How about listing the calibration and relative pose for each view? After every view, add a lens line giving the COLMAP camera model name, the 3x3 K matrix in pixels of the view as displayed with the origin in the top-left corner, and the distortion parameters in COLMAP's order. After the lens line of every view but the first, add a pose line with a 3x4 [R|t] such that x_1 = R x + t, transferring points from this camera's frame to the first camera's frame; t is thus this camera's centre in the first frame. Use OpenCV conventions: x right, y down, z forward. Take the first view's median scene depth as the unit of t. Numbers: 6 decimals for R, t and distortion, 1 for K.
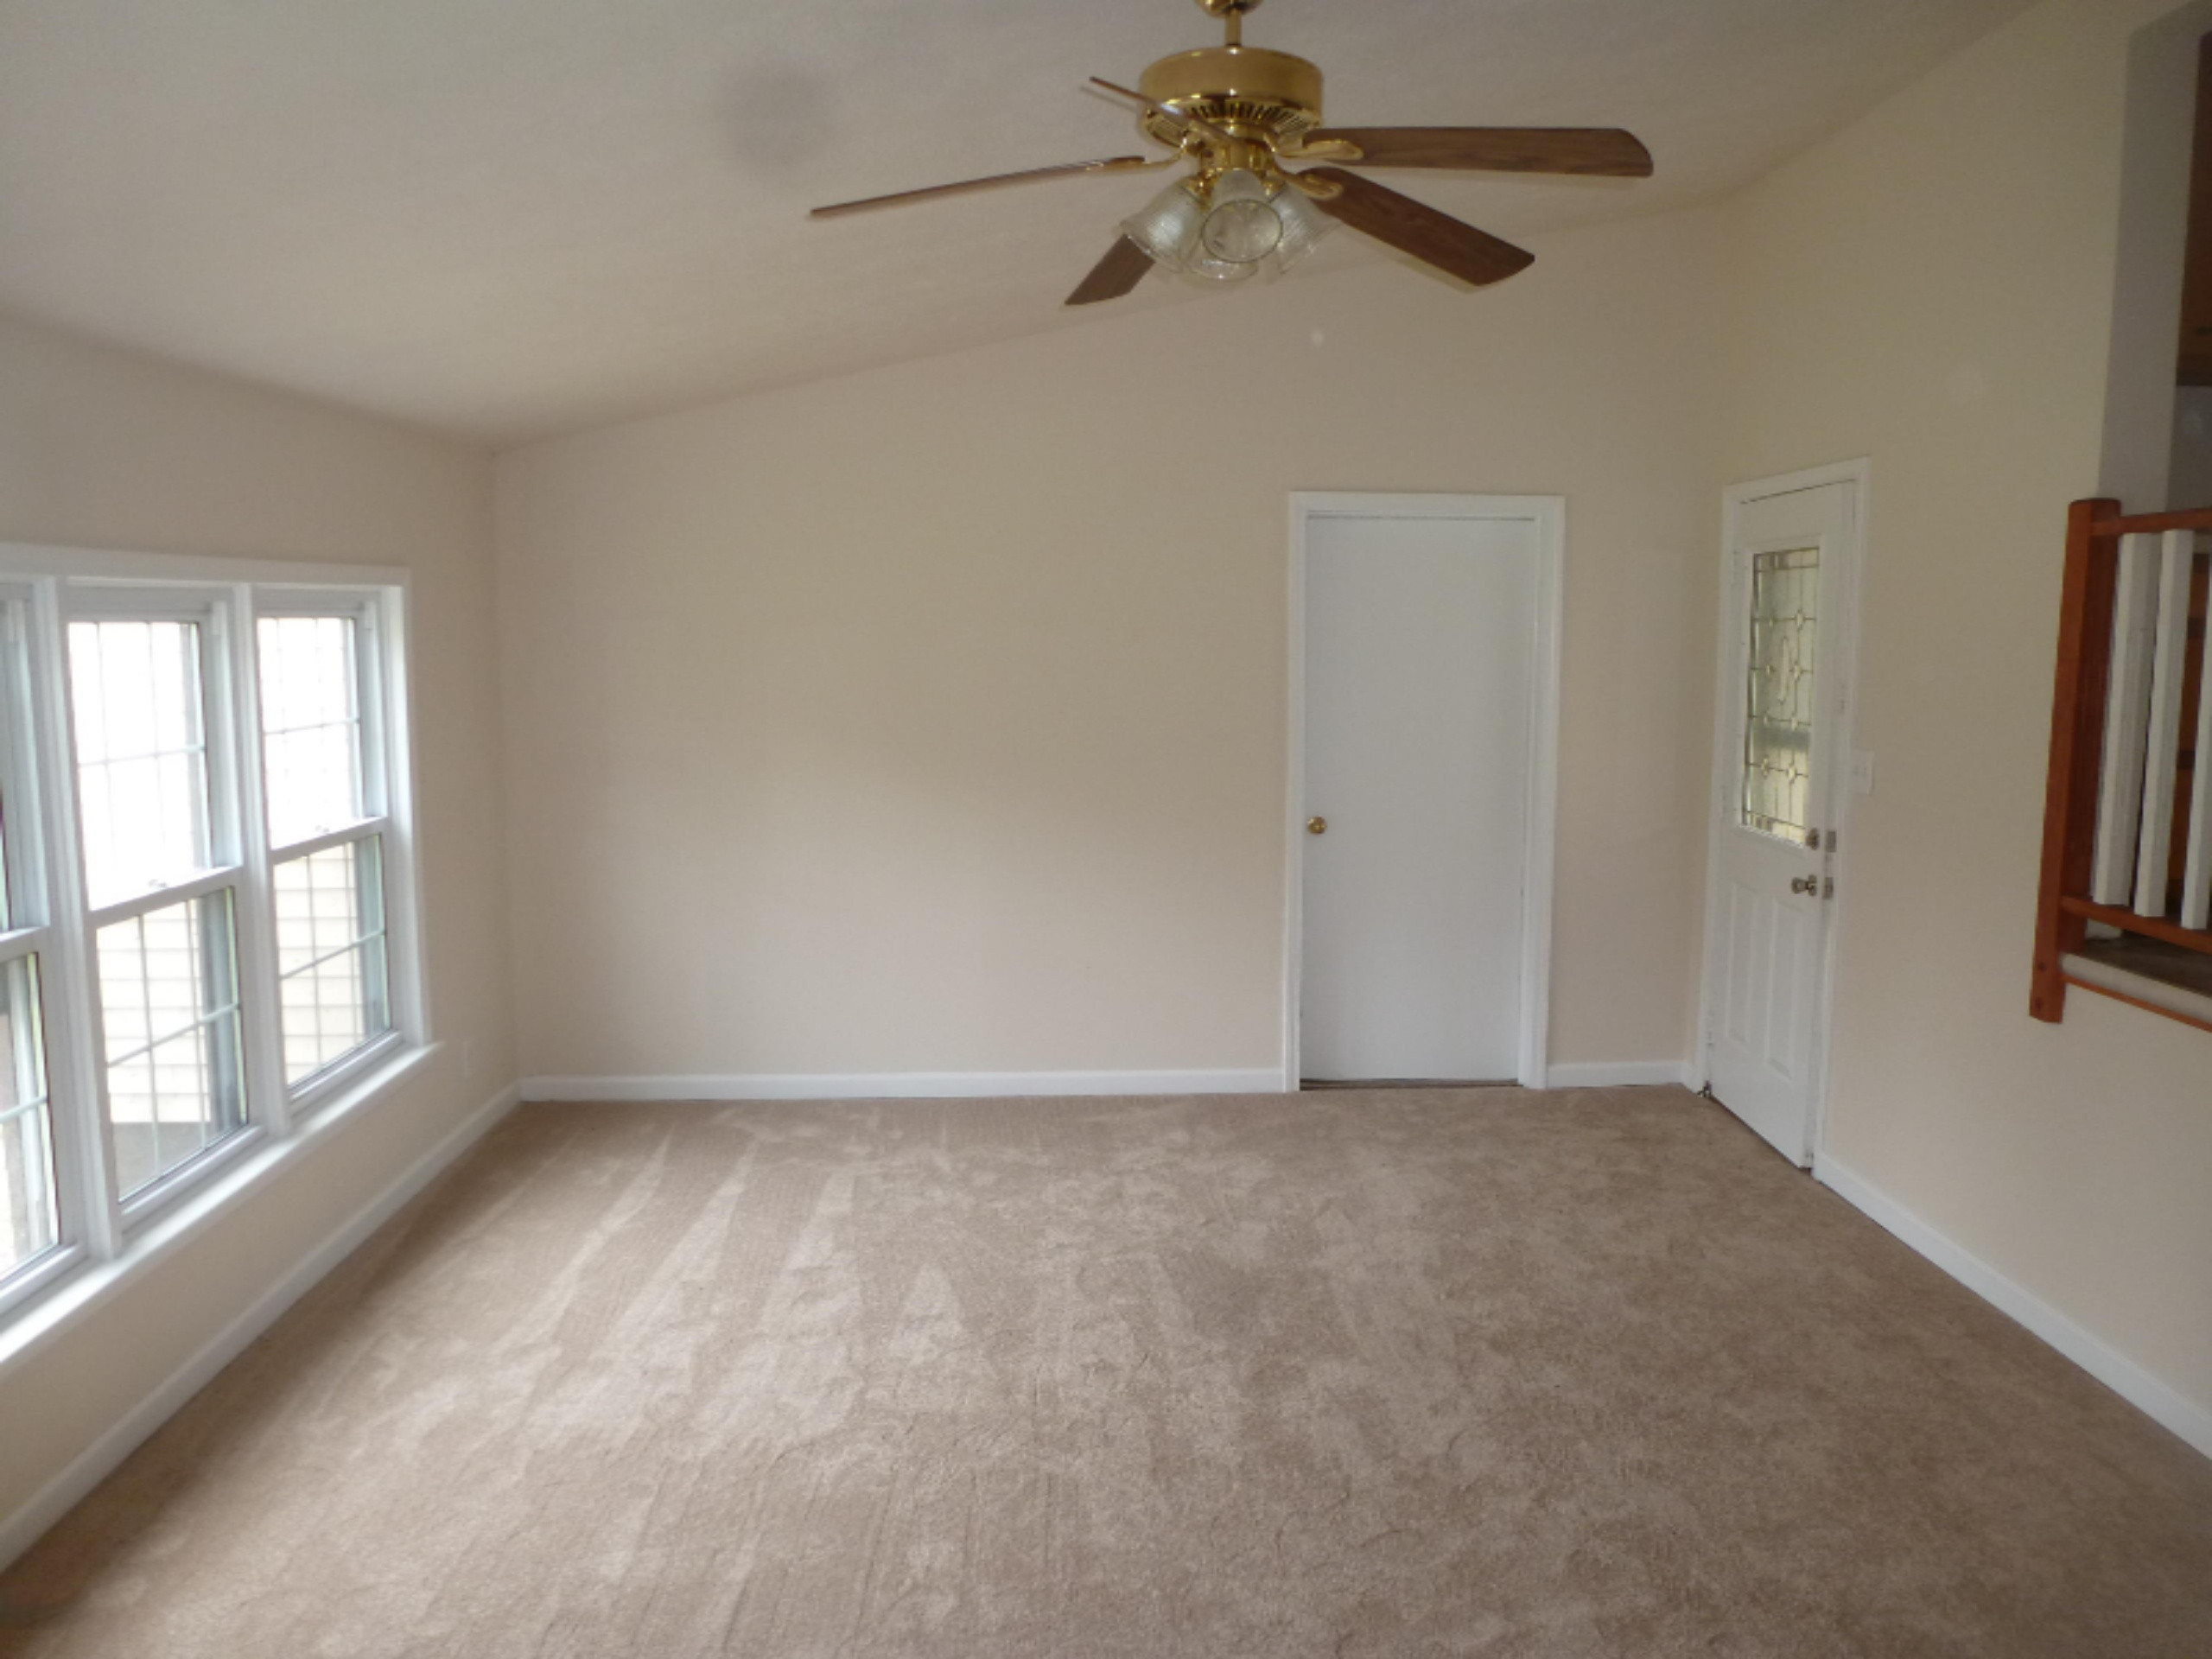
lens RADIAL K [[1620.6, 0, 1106.0], [0, 1620.6, 829.5], [0, 0, 1]] dist [-0.018333, -0.000543]
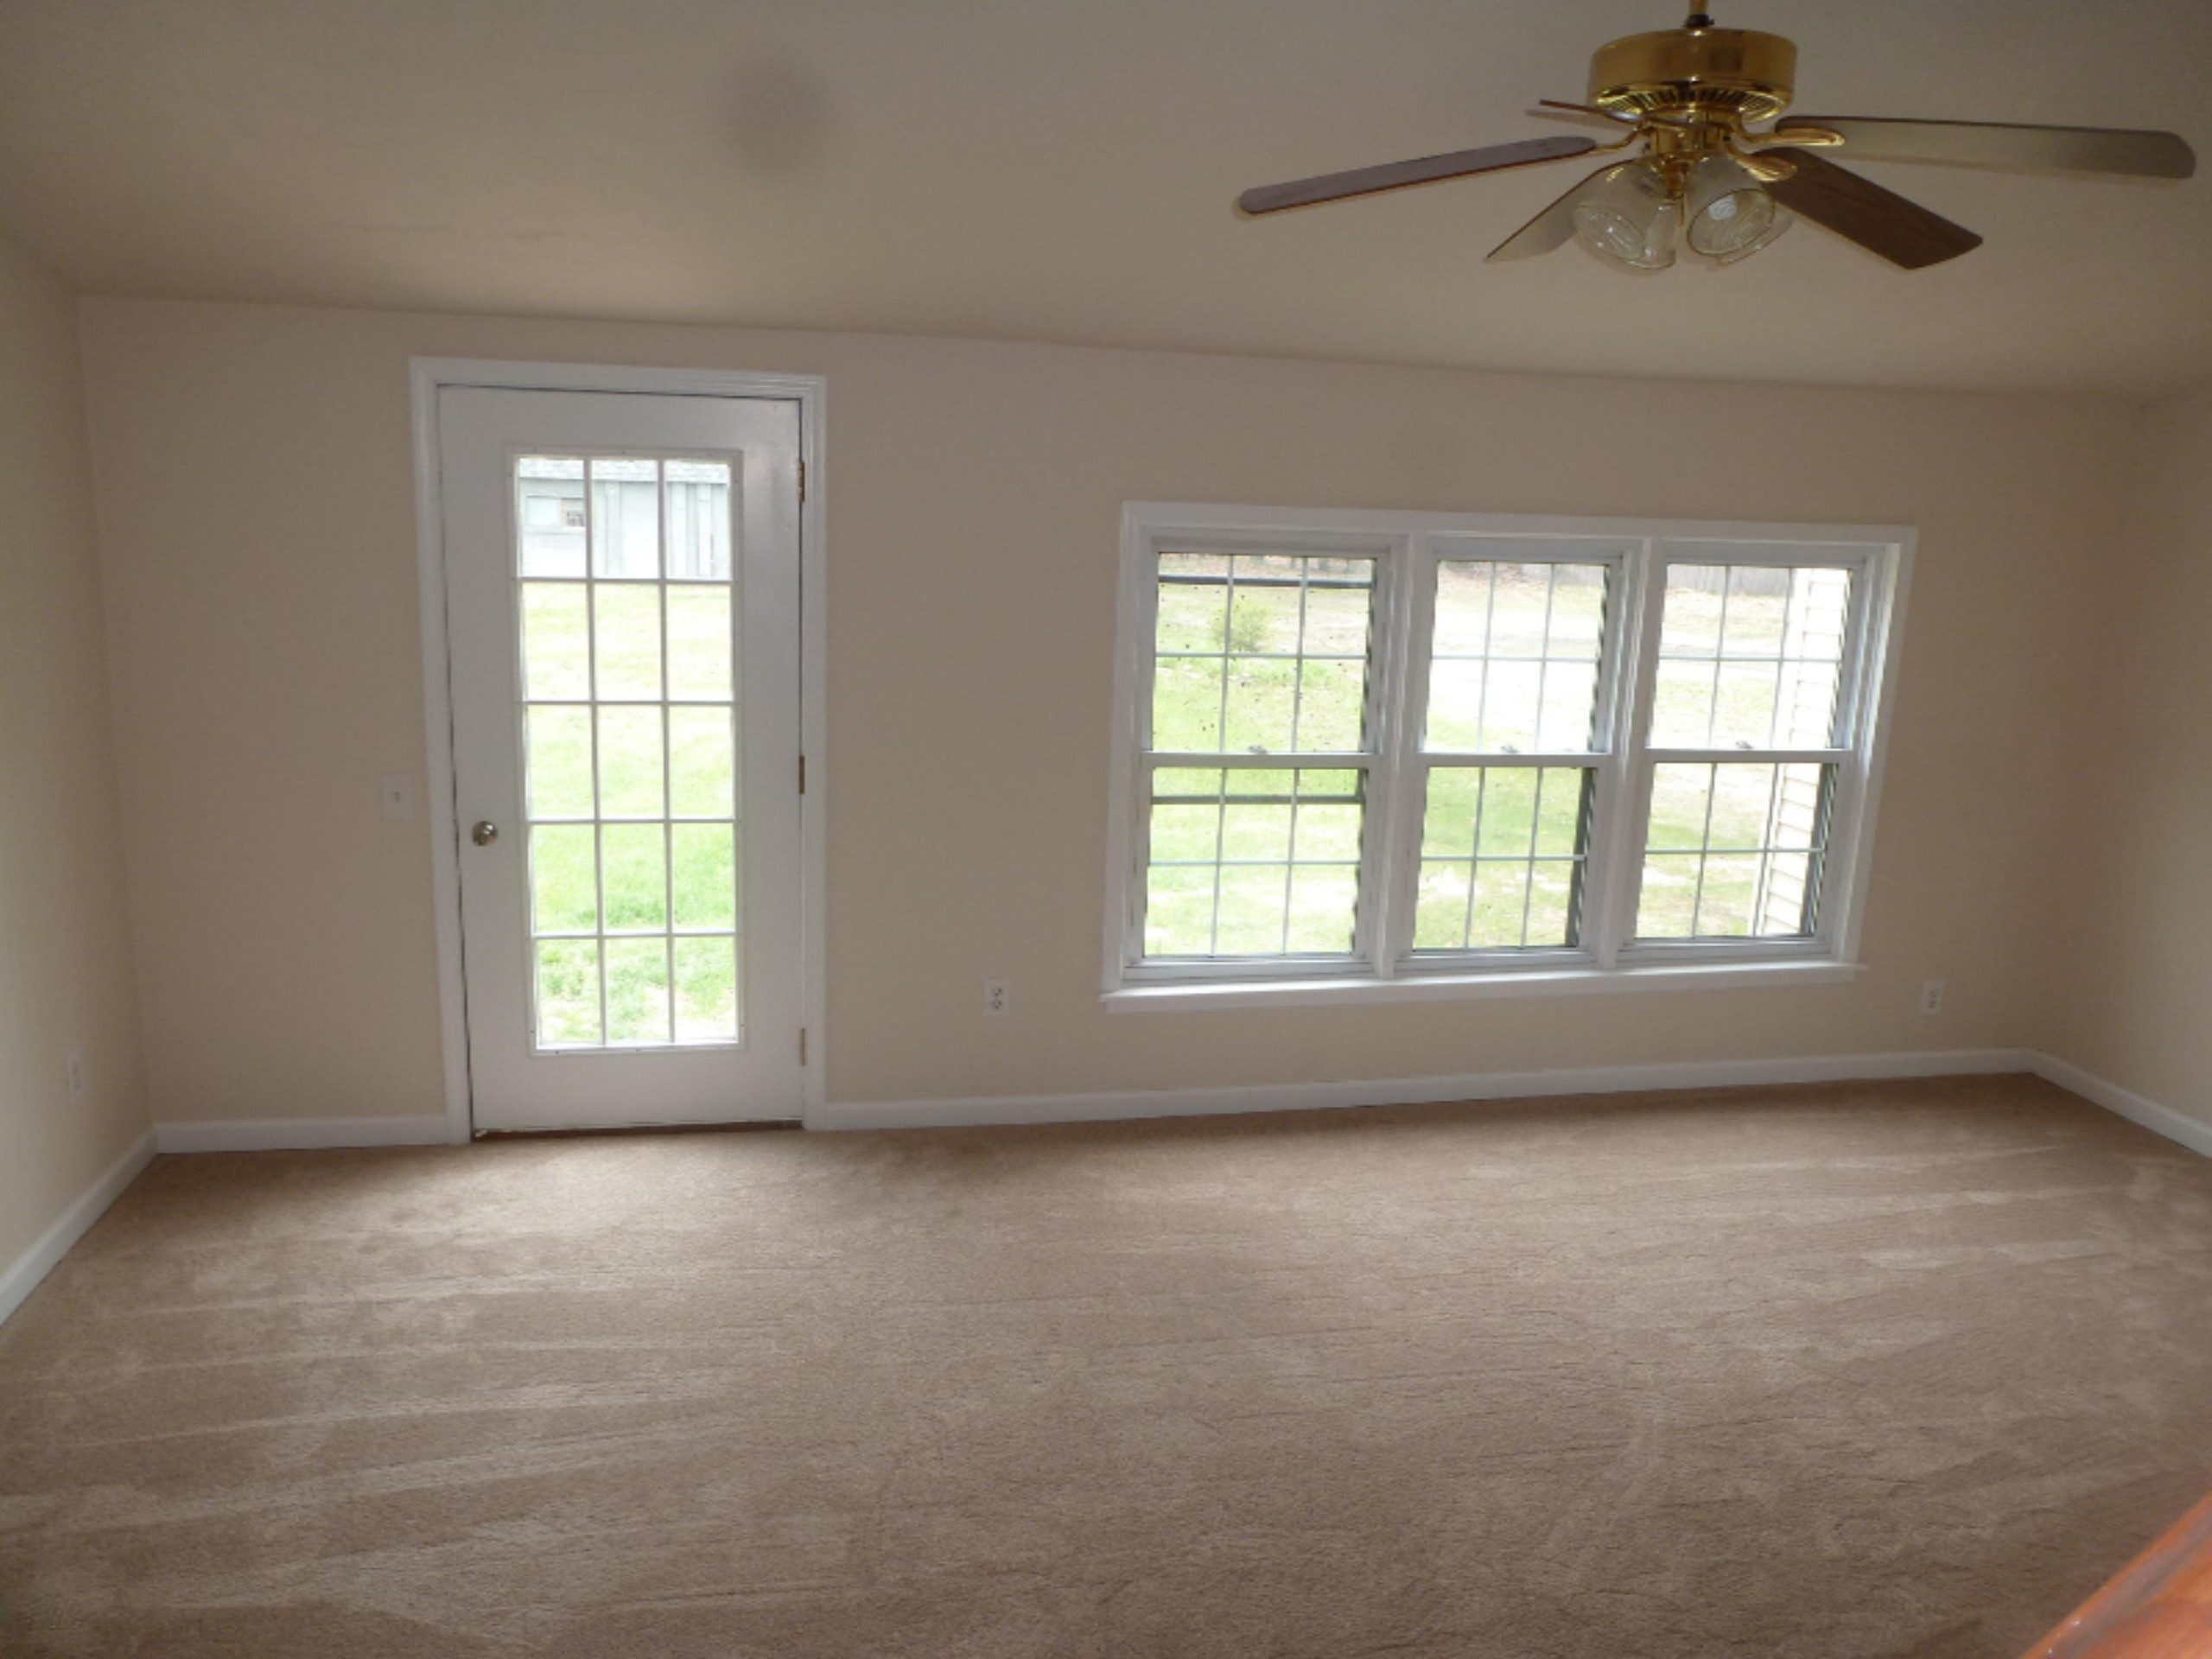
lens RADIAL K [[1620.6, 0, 1106.0], [0, 1620.6, 829.5], [0, 0, 1]] dist [-0.018333, -0.000543]
pose [[0.203578, 0.225276, -0.952789, 0.568701], [-0.168776, 0.966674, 0.192497, -0.090867], [0.964402, 0.121620, 0.234815, 0.273616]]
